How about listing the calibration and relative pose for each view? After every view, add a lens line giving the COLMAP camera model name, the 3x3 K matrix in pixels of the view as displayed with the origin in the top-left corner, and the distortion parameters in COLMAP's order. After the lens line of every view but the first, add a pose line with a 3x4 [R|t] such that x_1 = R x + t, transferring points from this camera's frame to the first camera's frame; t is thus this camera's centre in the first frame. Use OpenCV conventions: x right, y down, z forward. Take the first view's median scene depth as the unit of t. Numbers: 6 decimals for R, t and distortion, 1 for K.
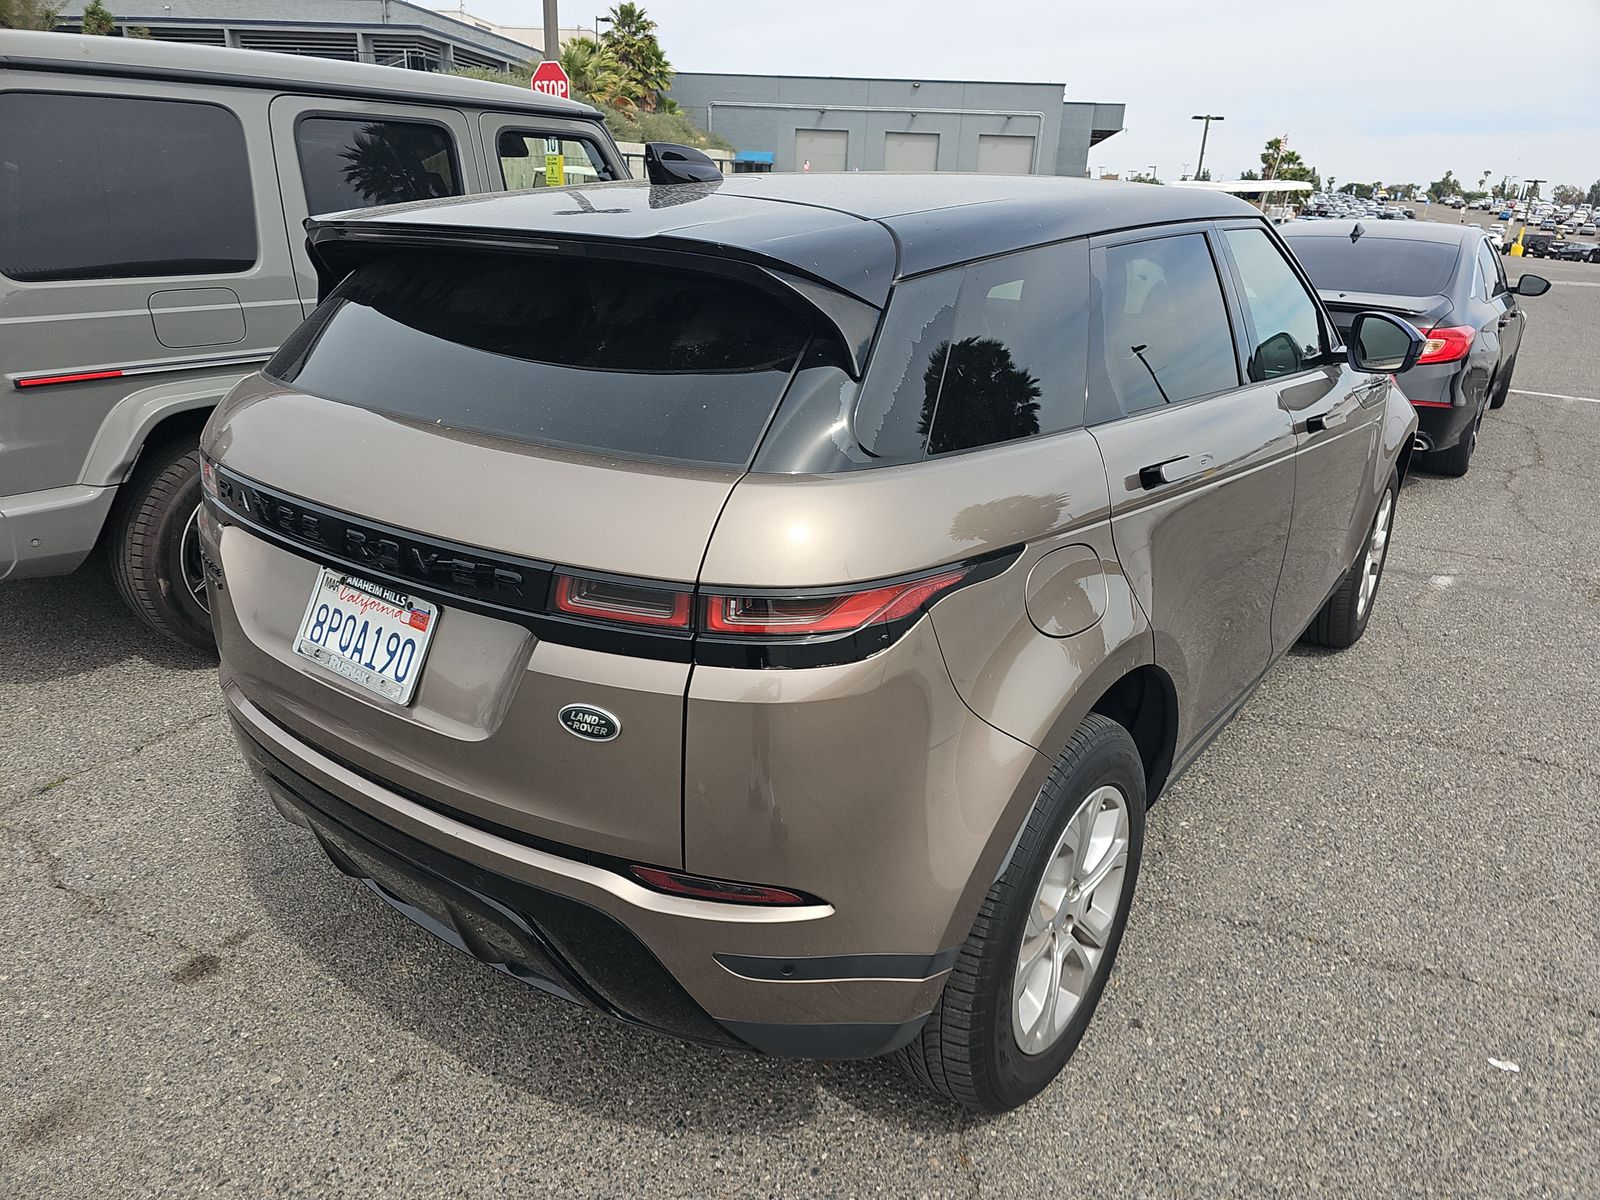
lens RADIAL K [[1046.9, 0, 812.4], [0, 1046.9, 603.7], [0, 0, 1]] dist [0.038484, -0.038070]
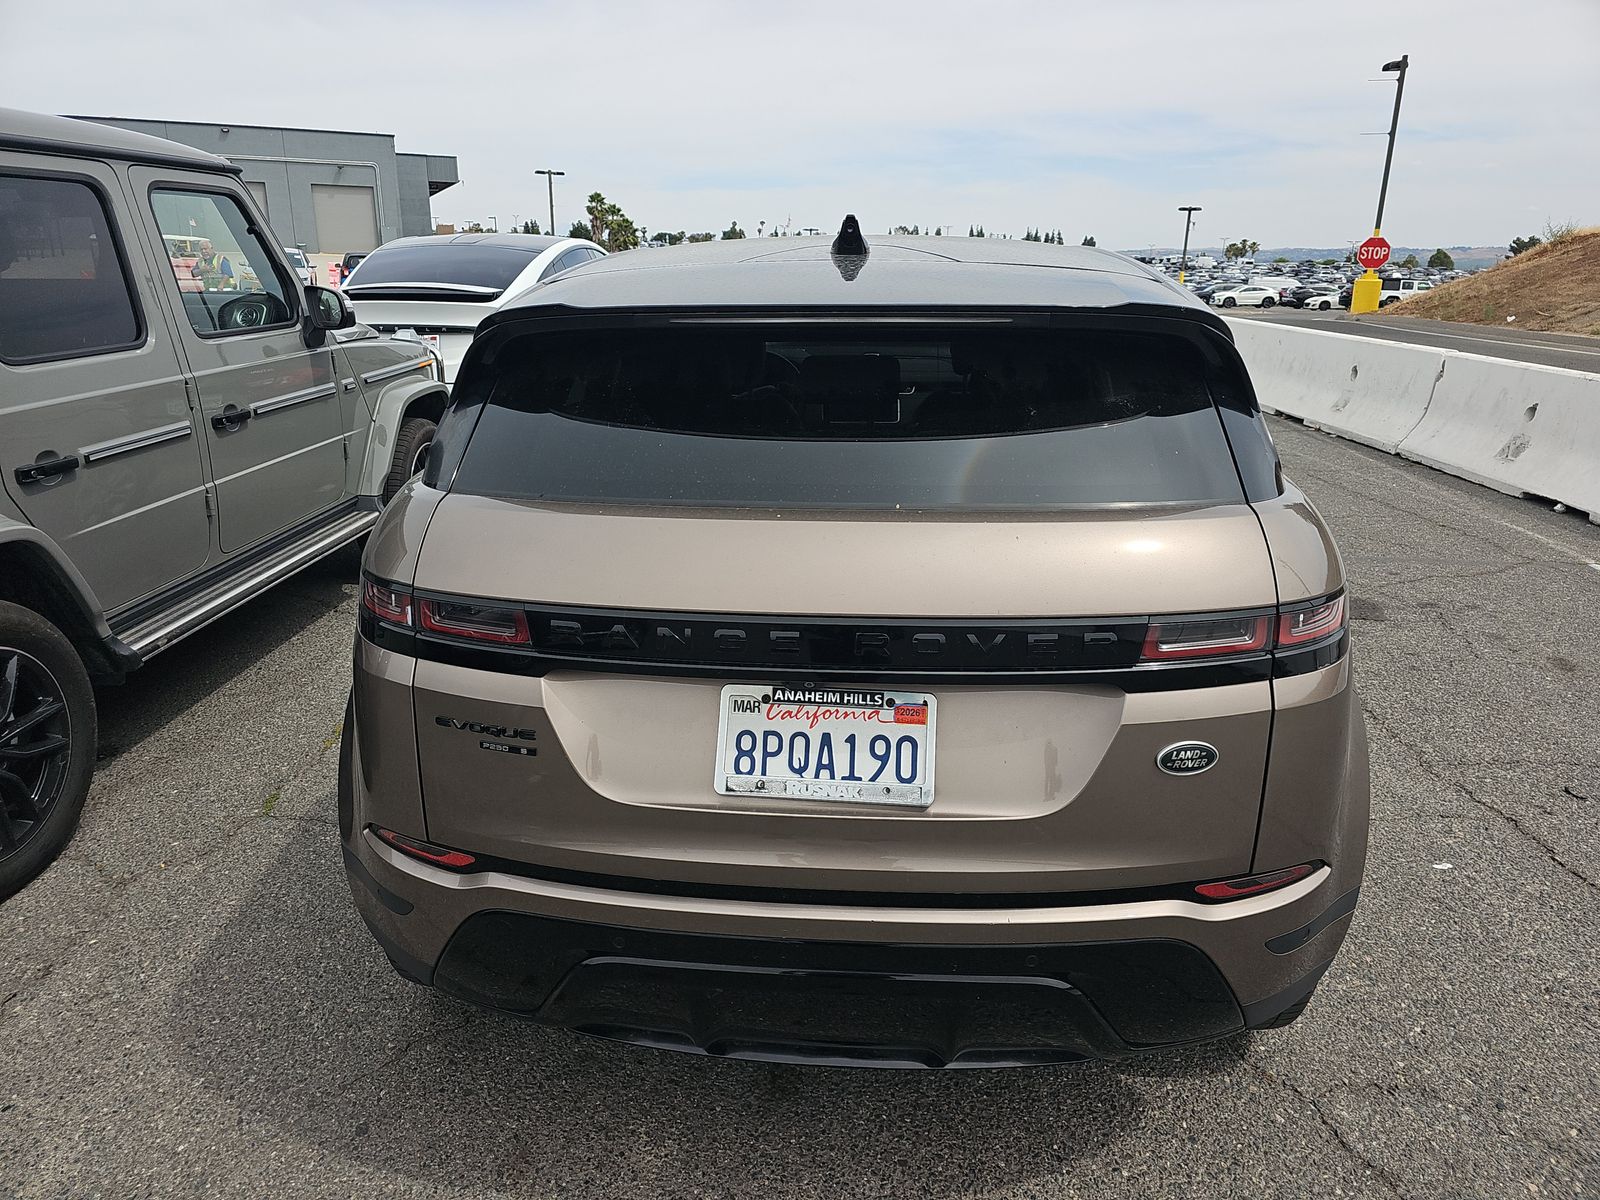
lens RADIAL K [[1047.4, 0, 770.1], [0, 1047.4, 591.8], [0, 0, 1]] dist [0.087273, -0.101165]
pose [[0.854410, -0.178184, 0.488092, -0.800616], [0.204021, 0.978966, 0.000243, -0.102783], [-0.477869, 0.099374, 0.872792, 0.191124]]
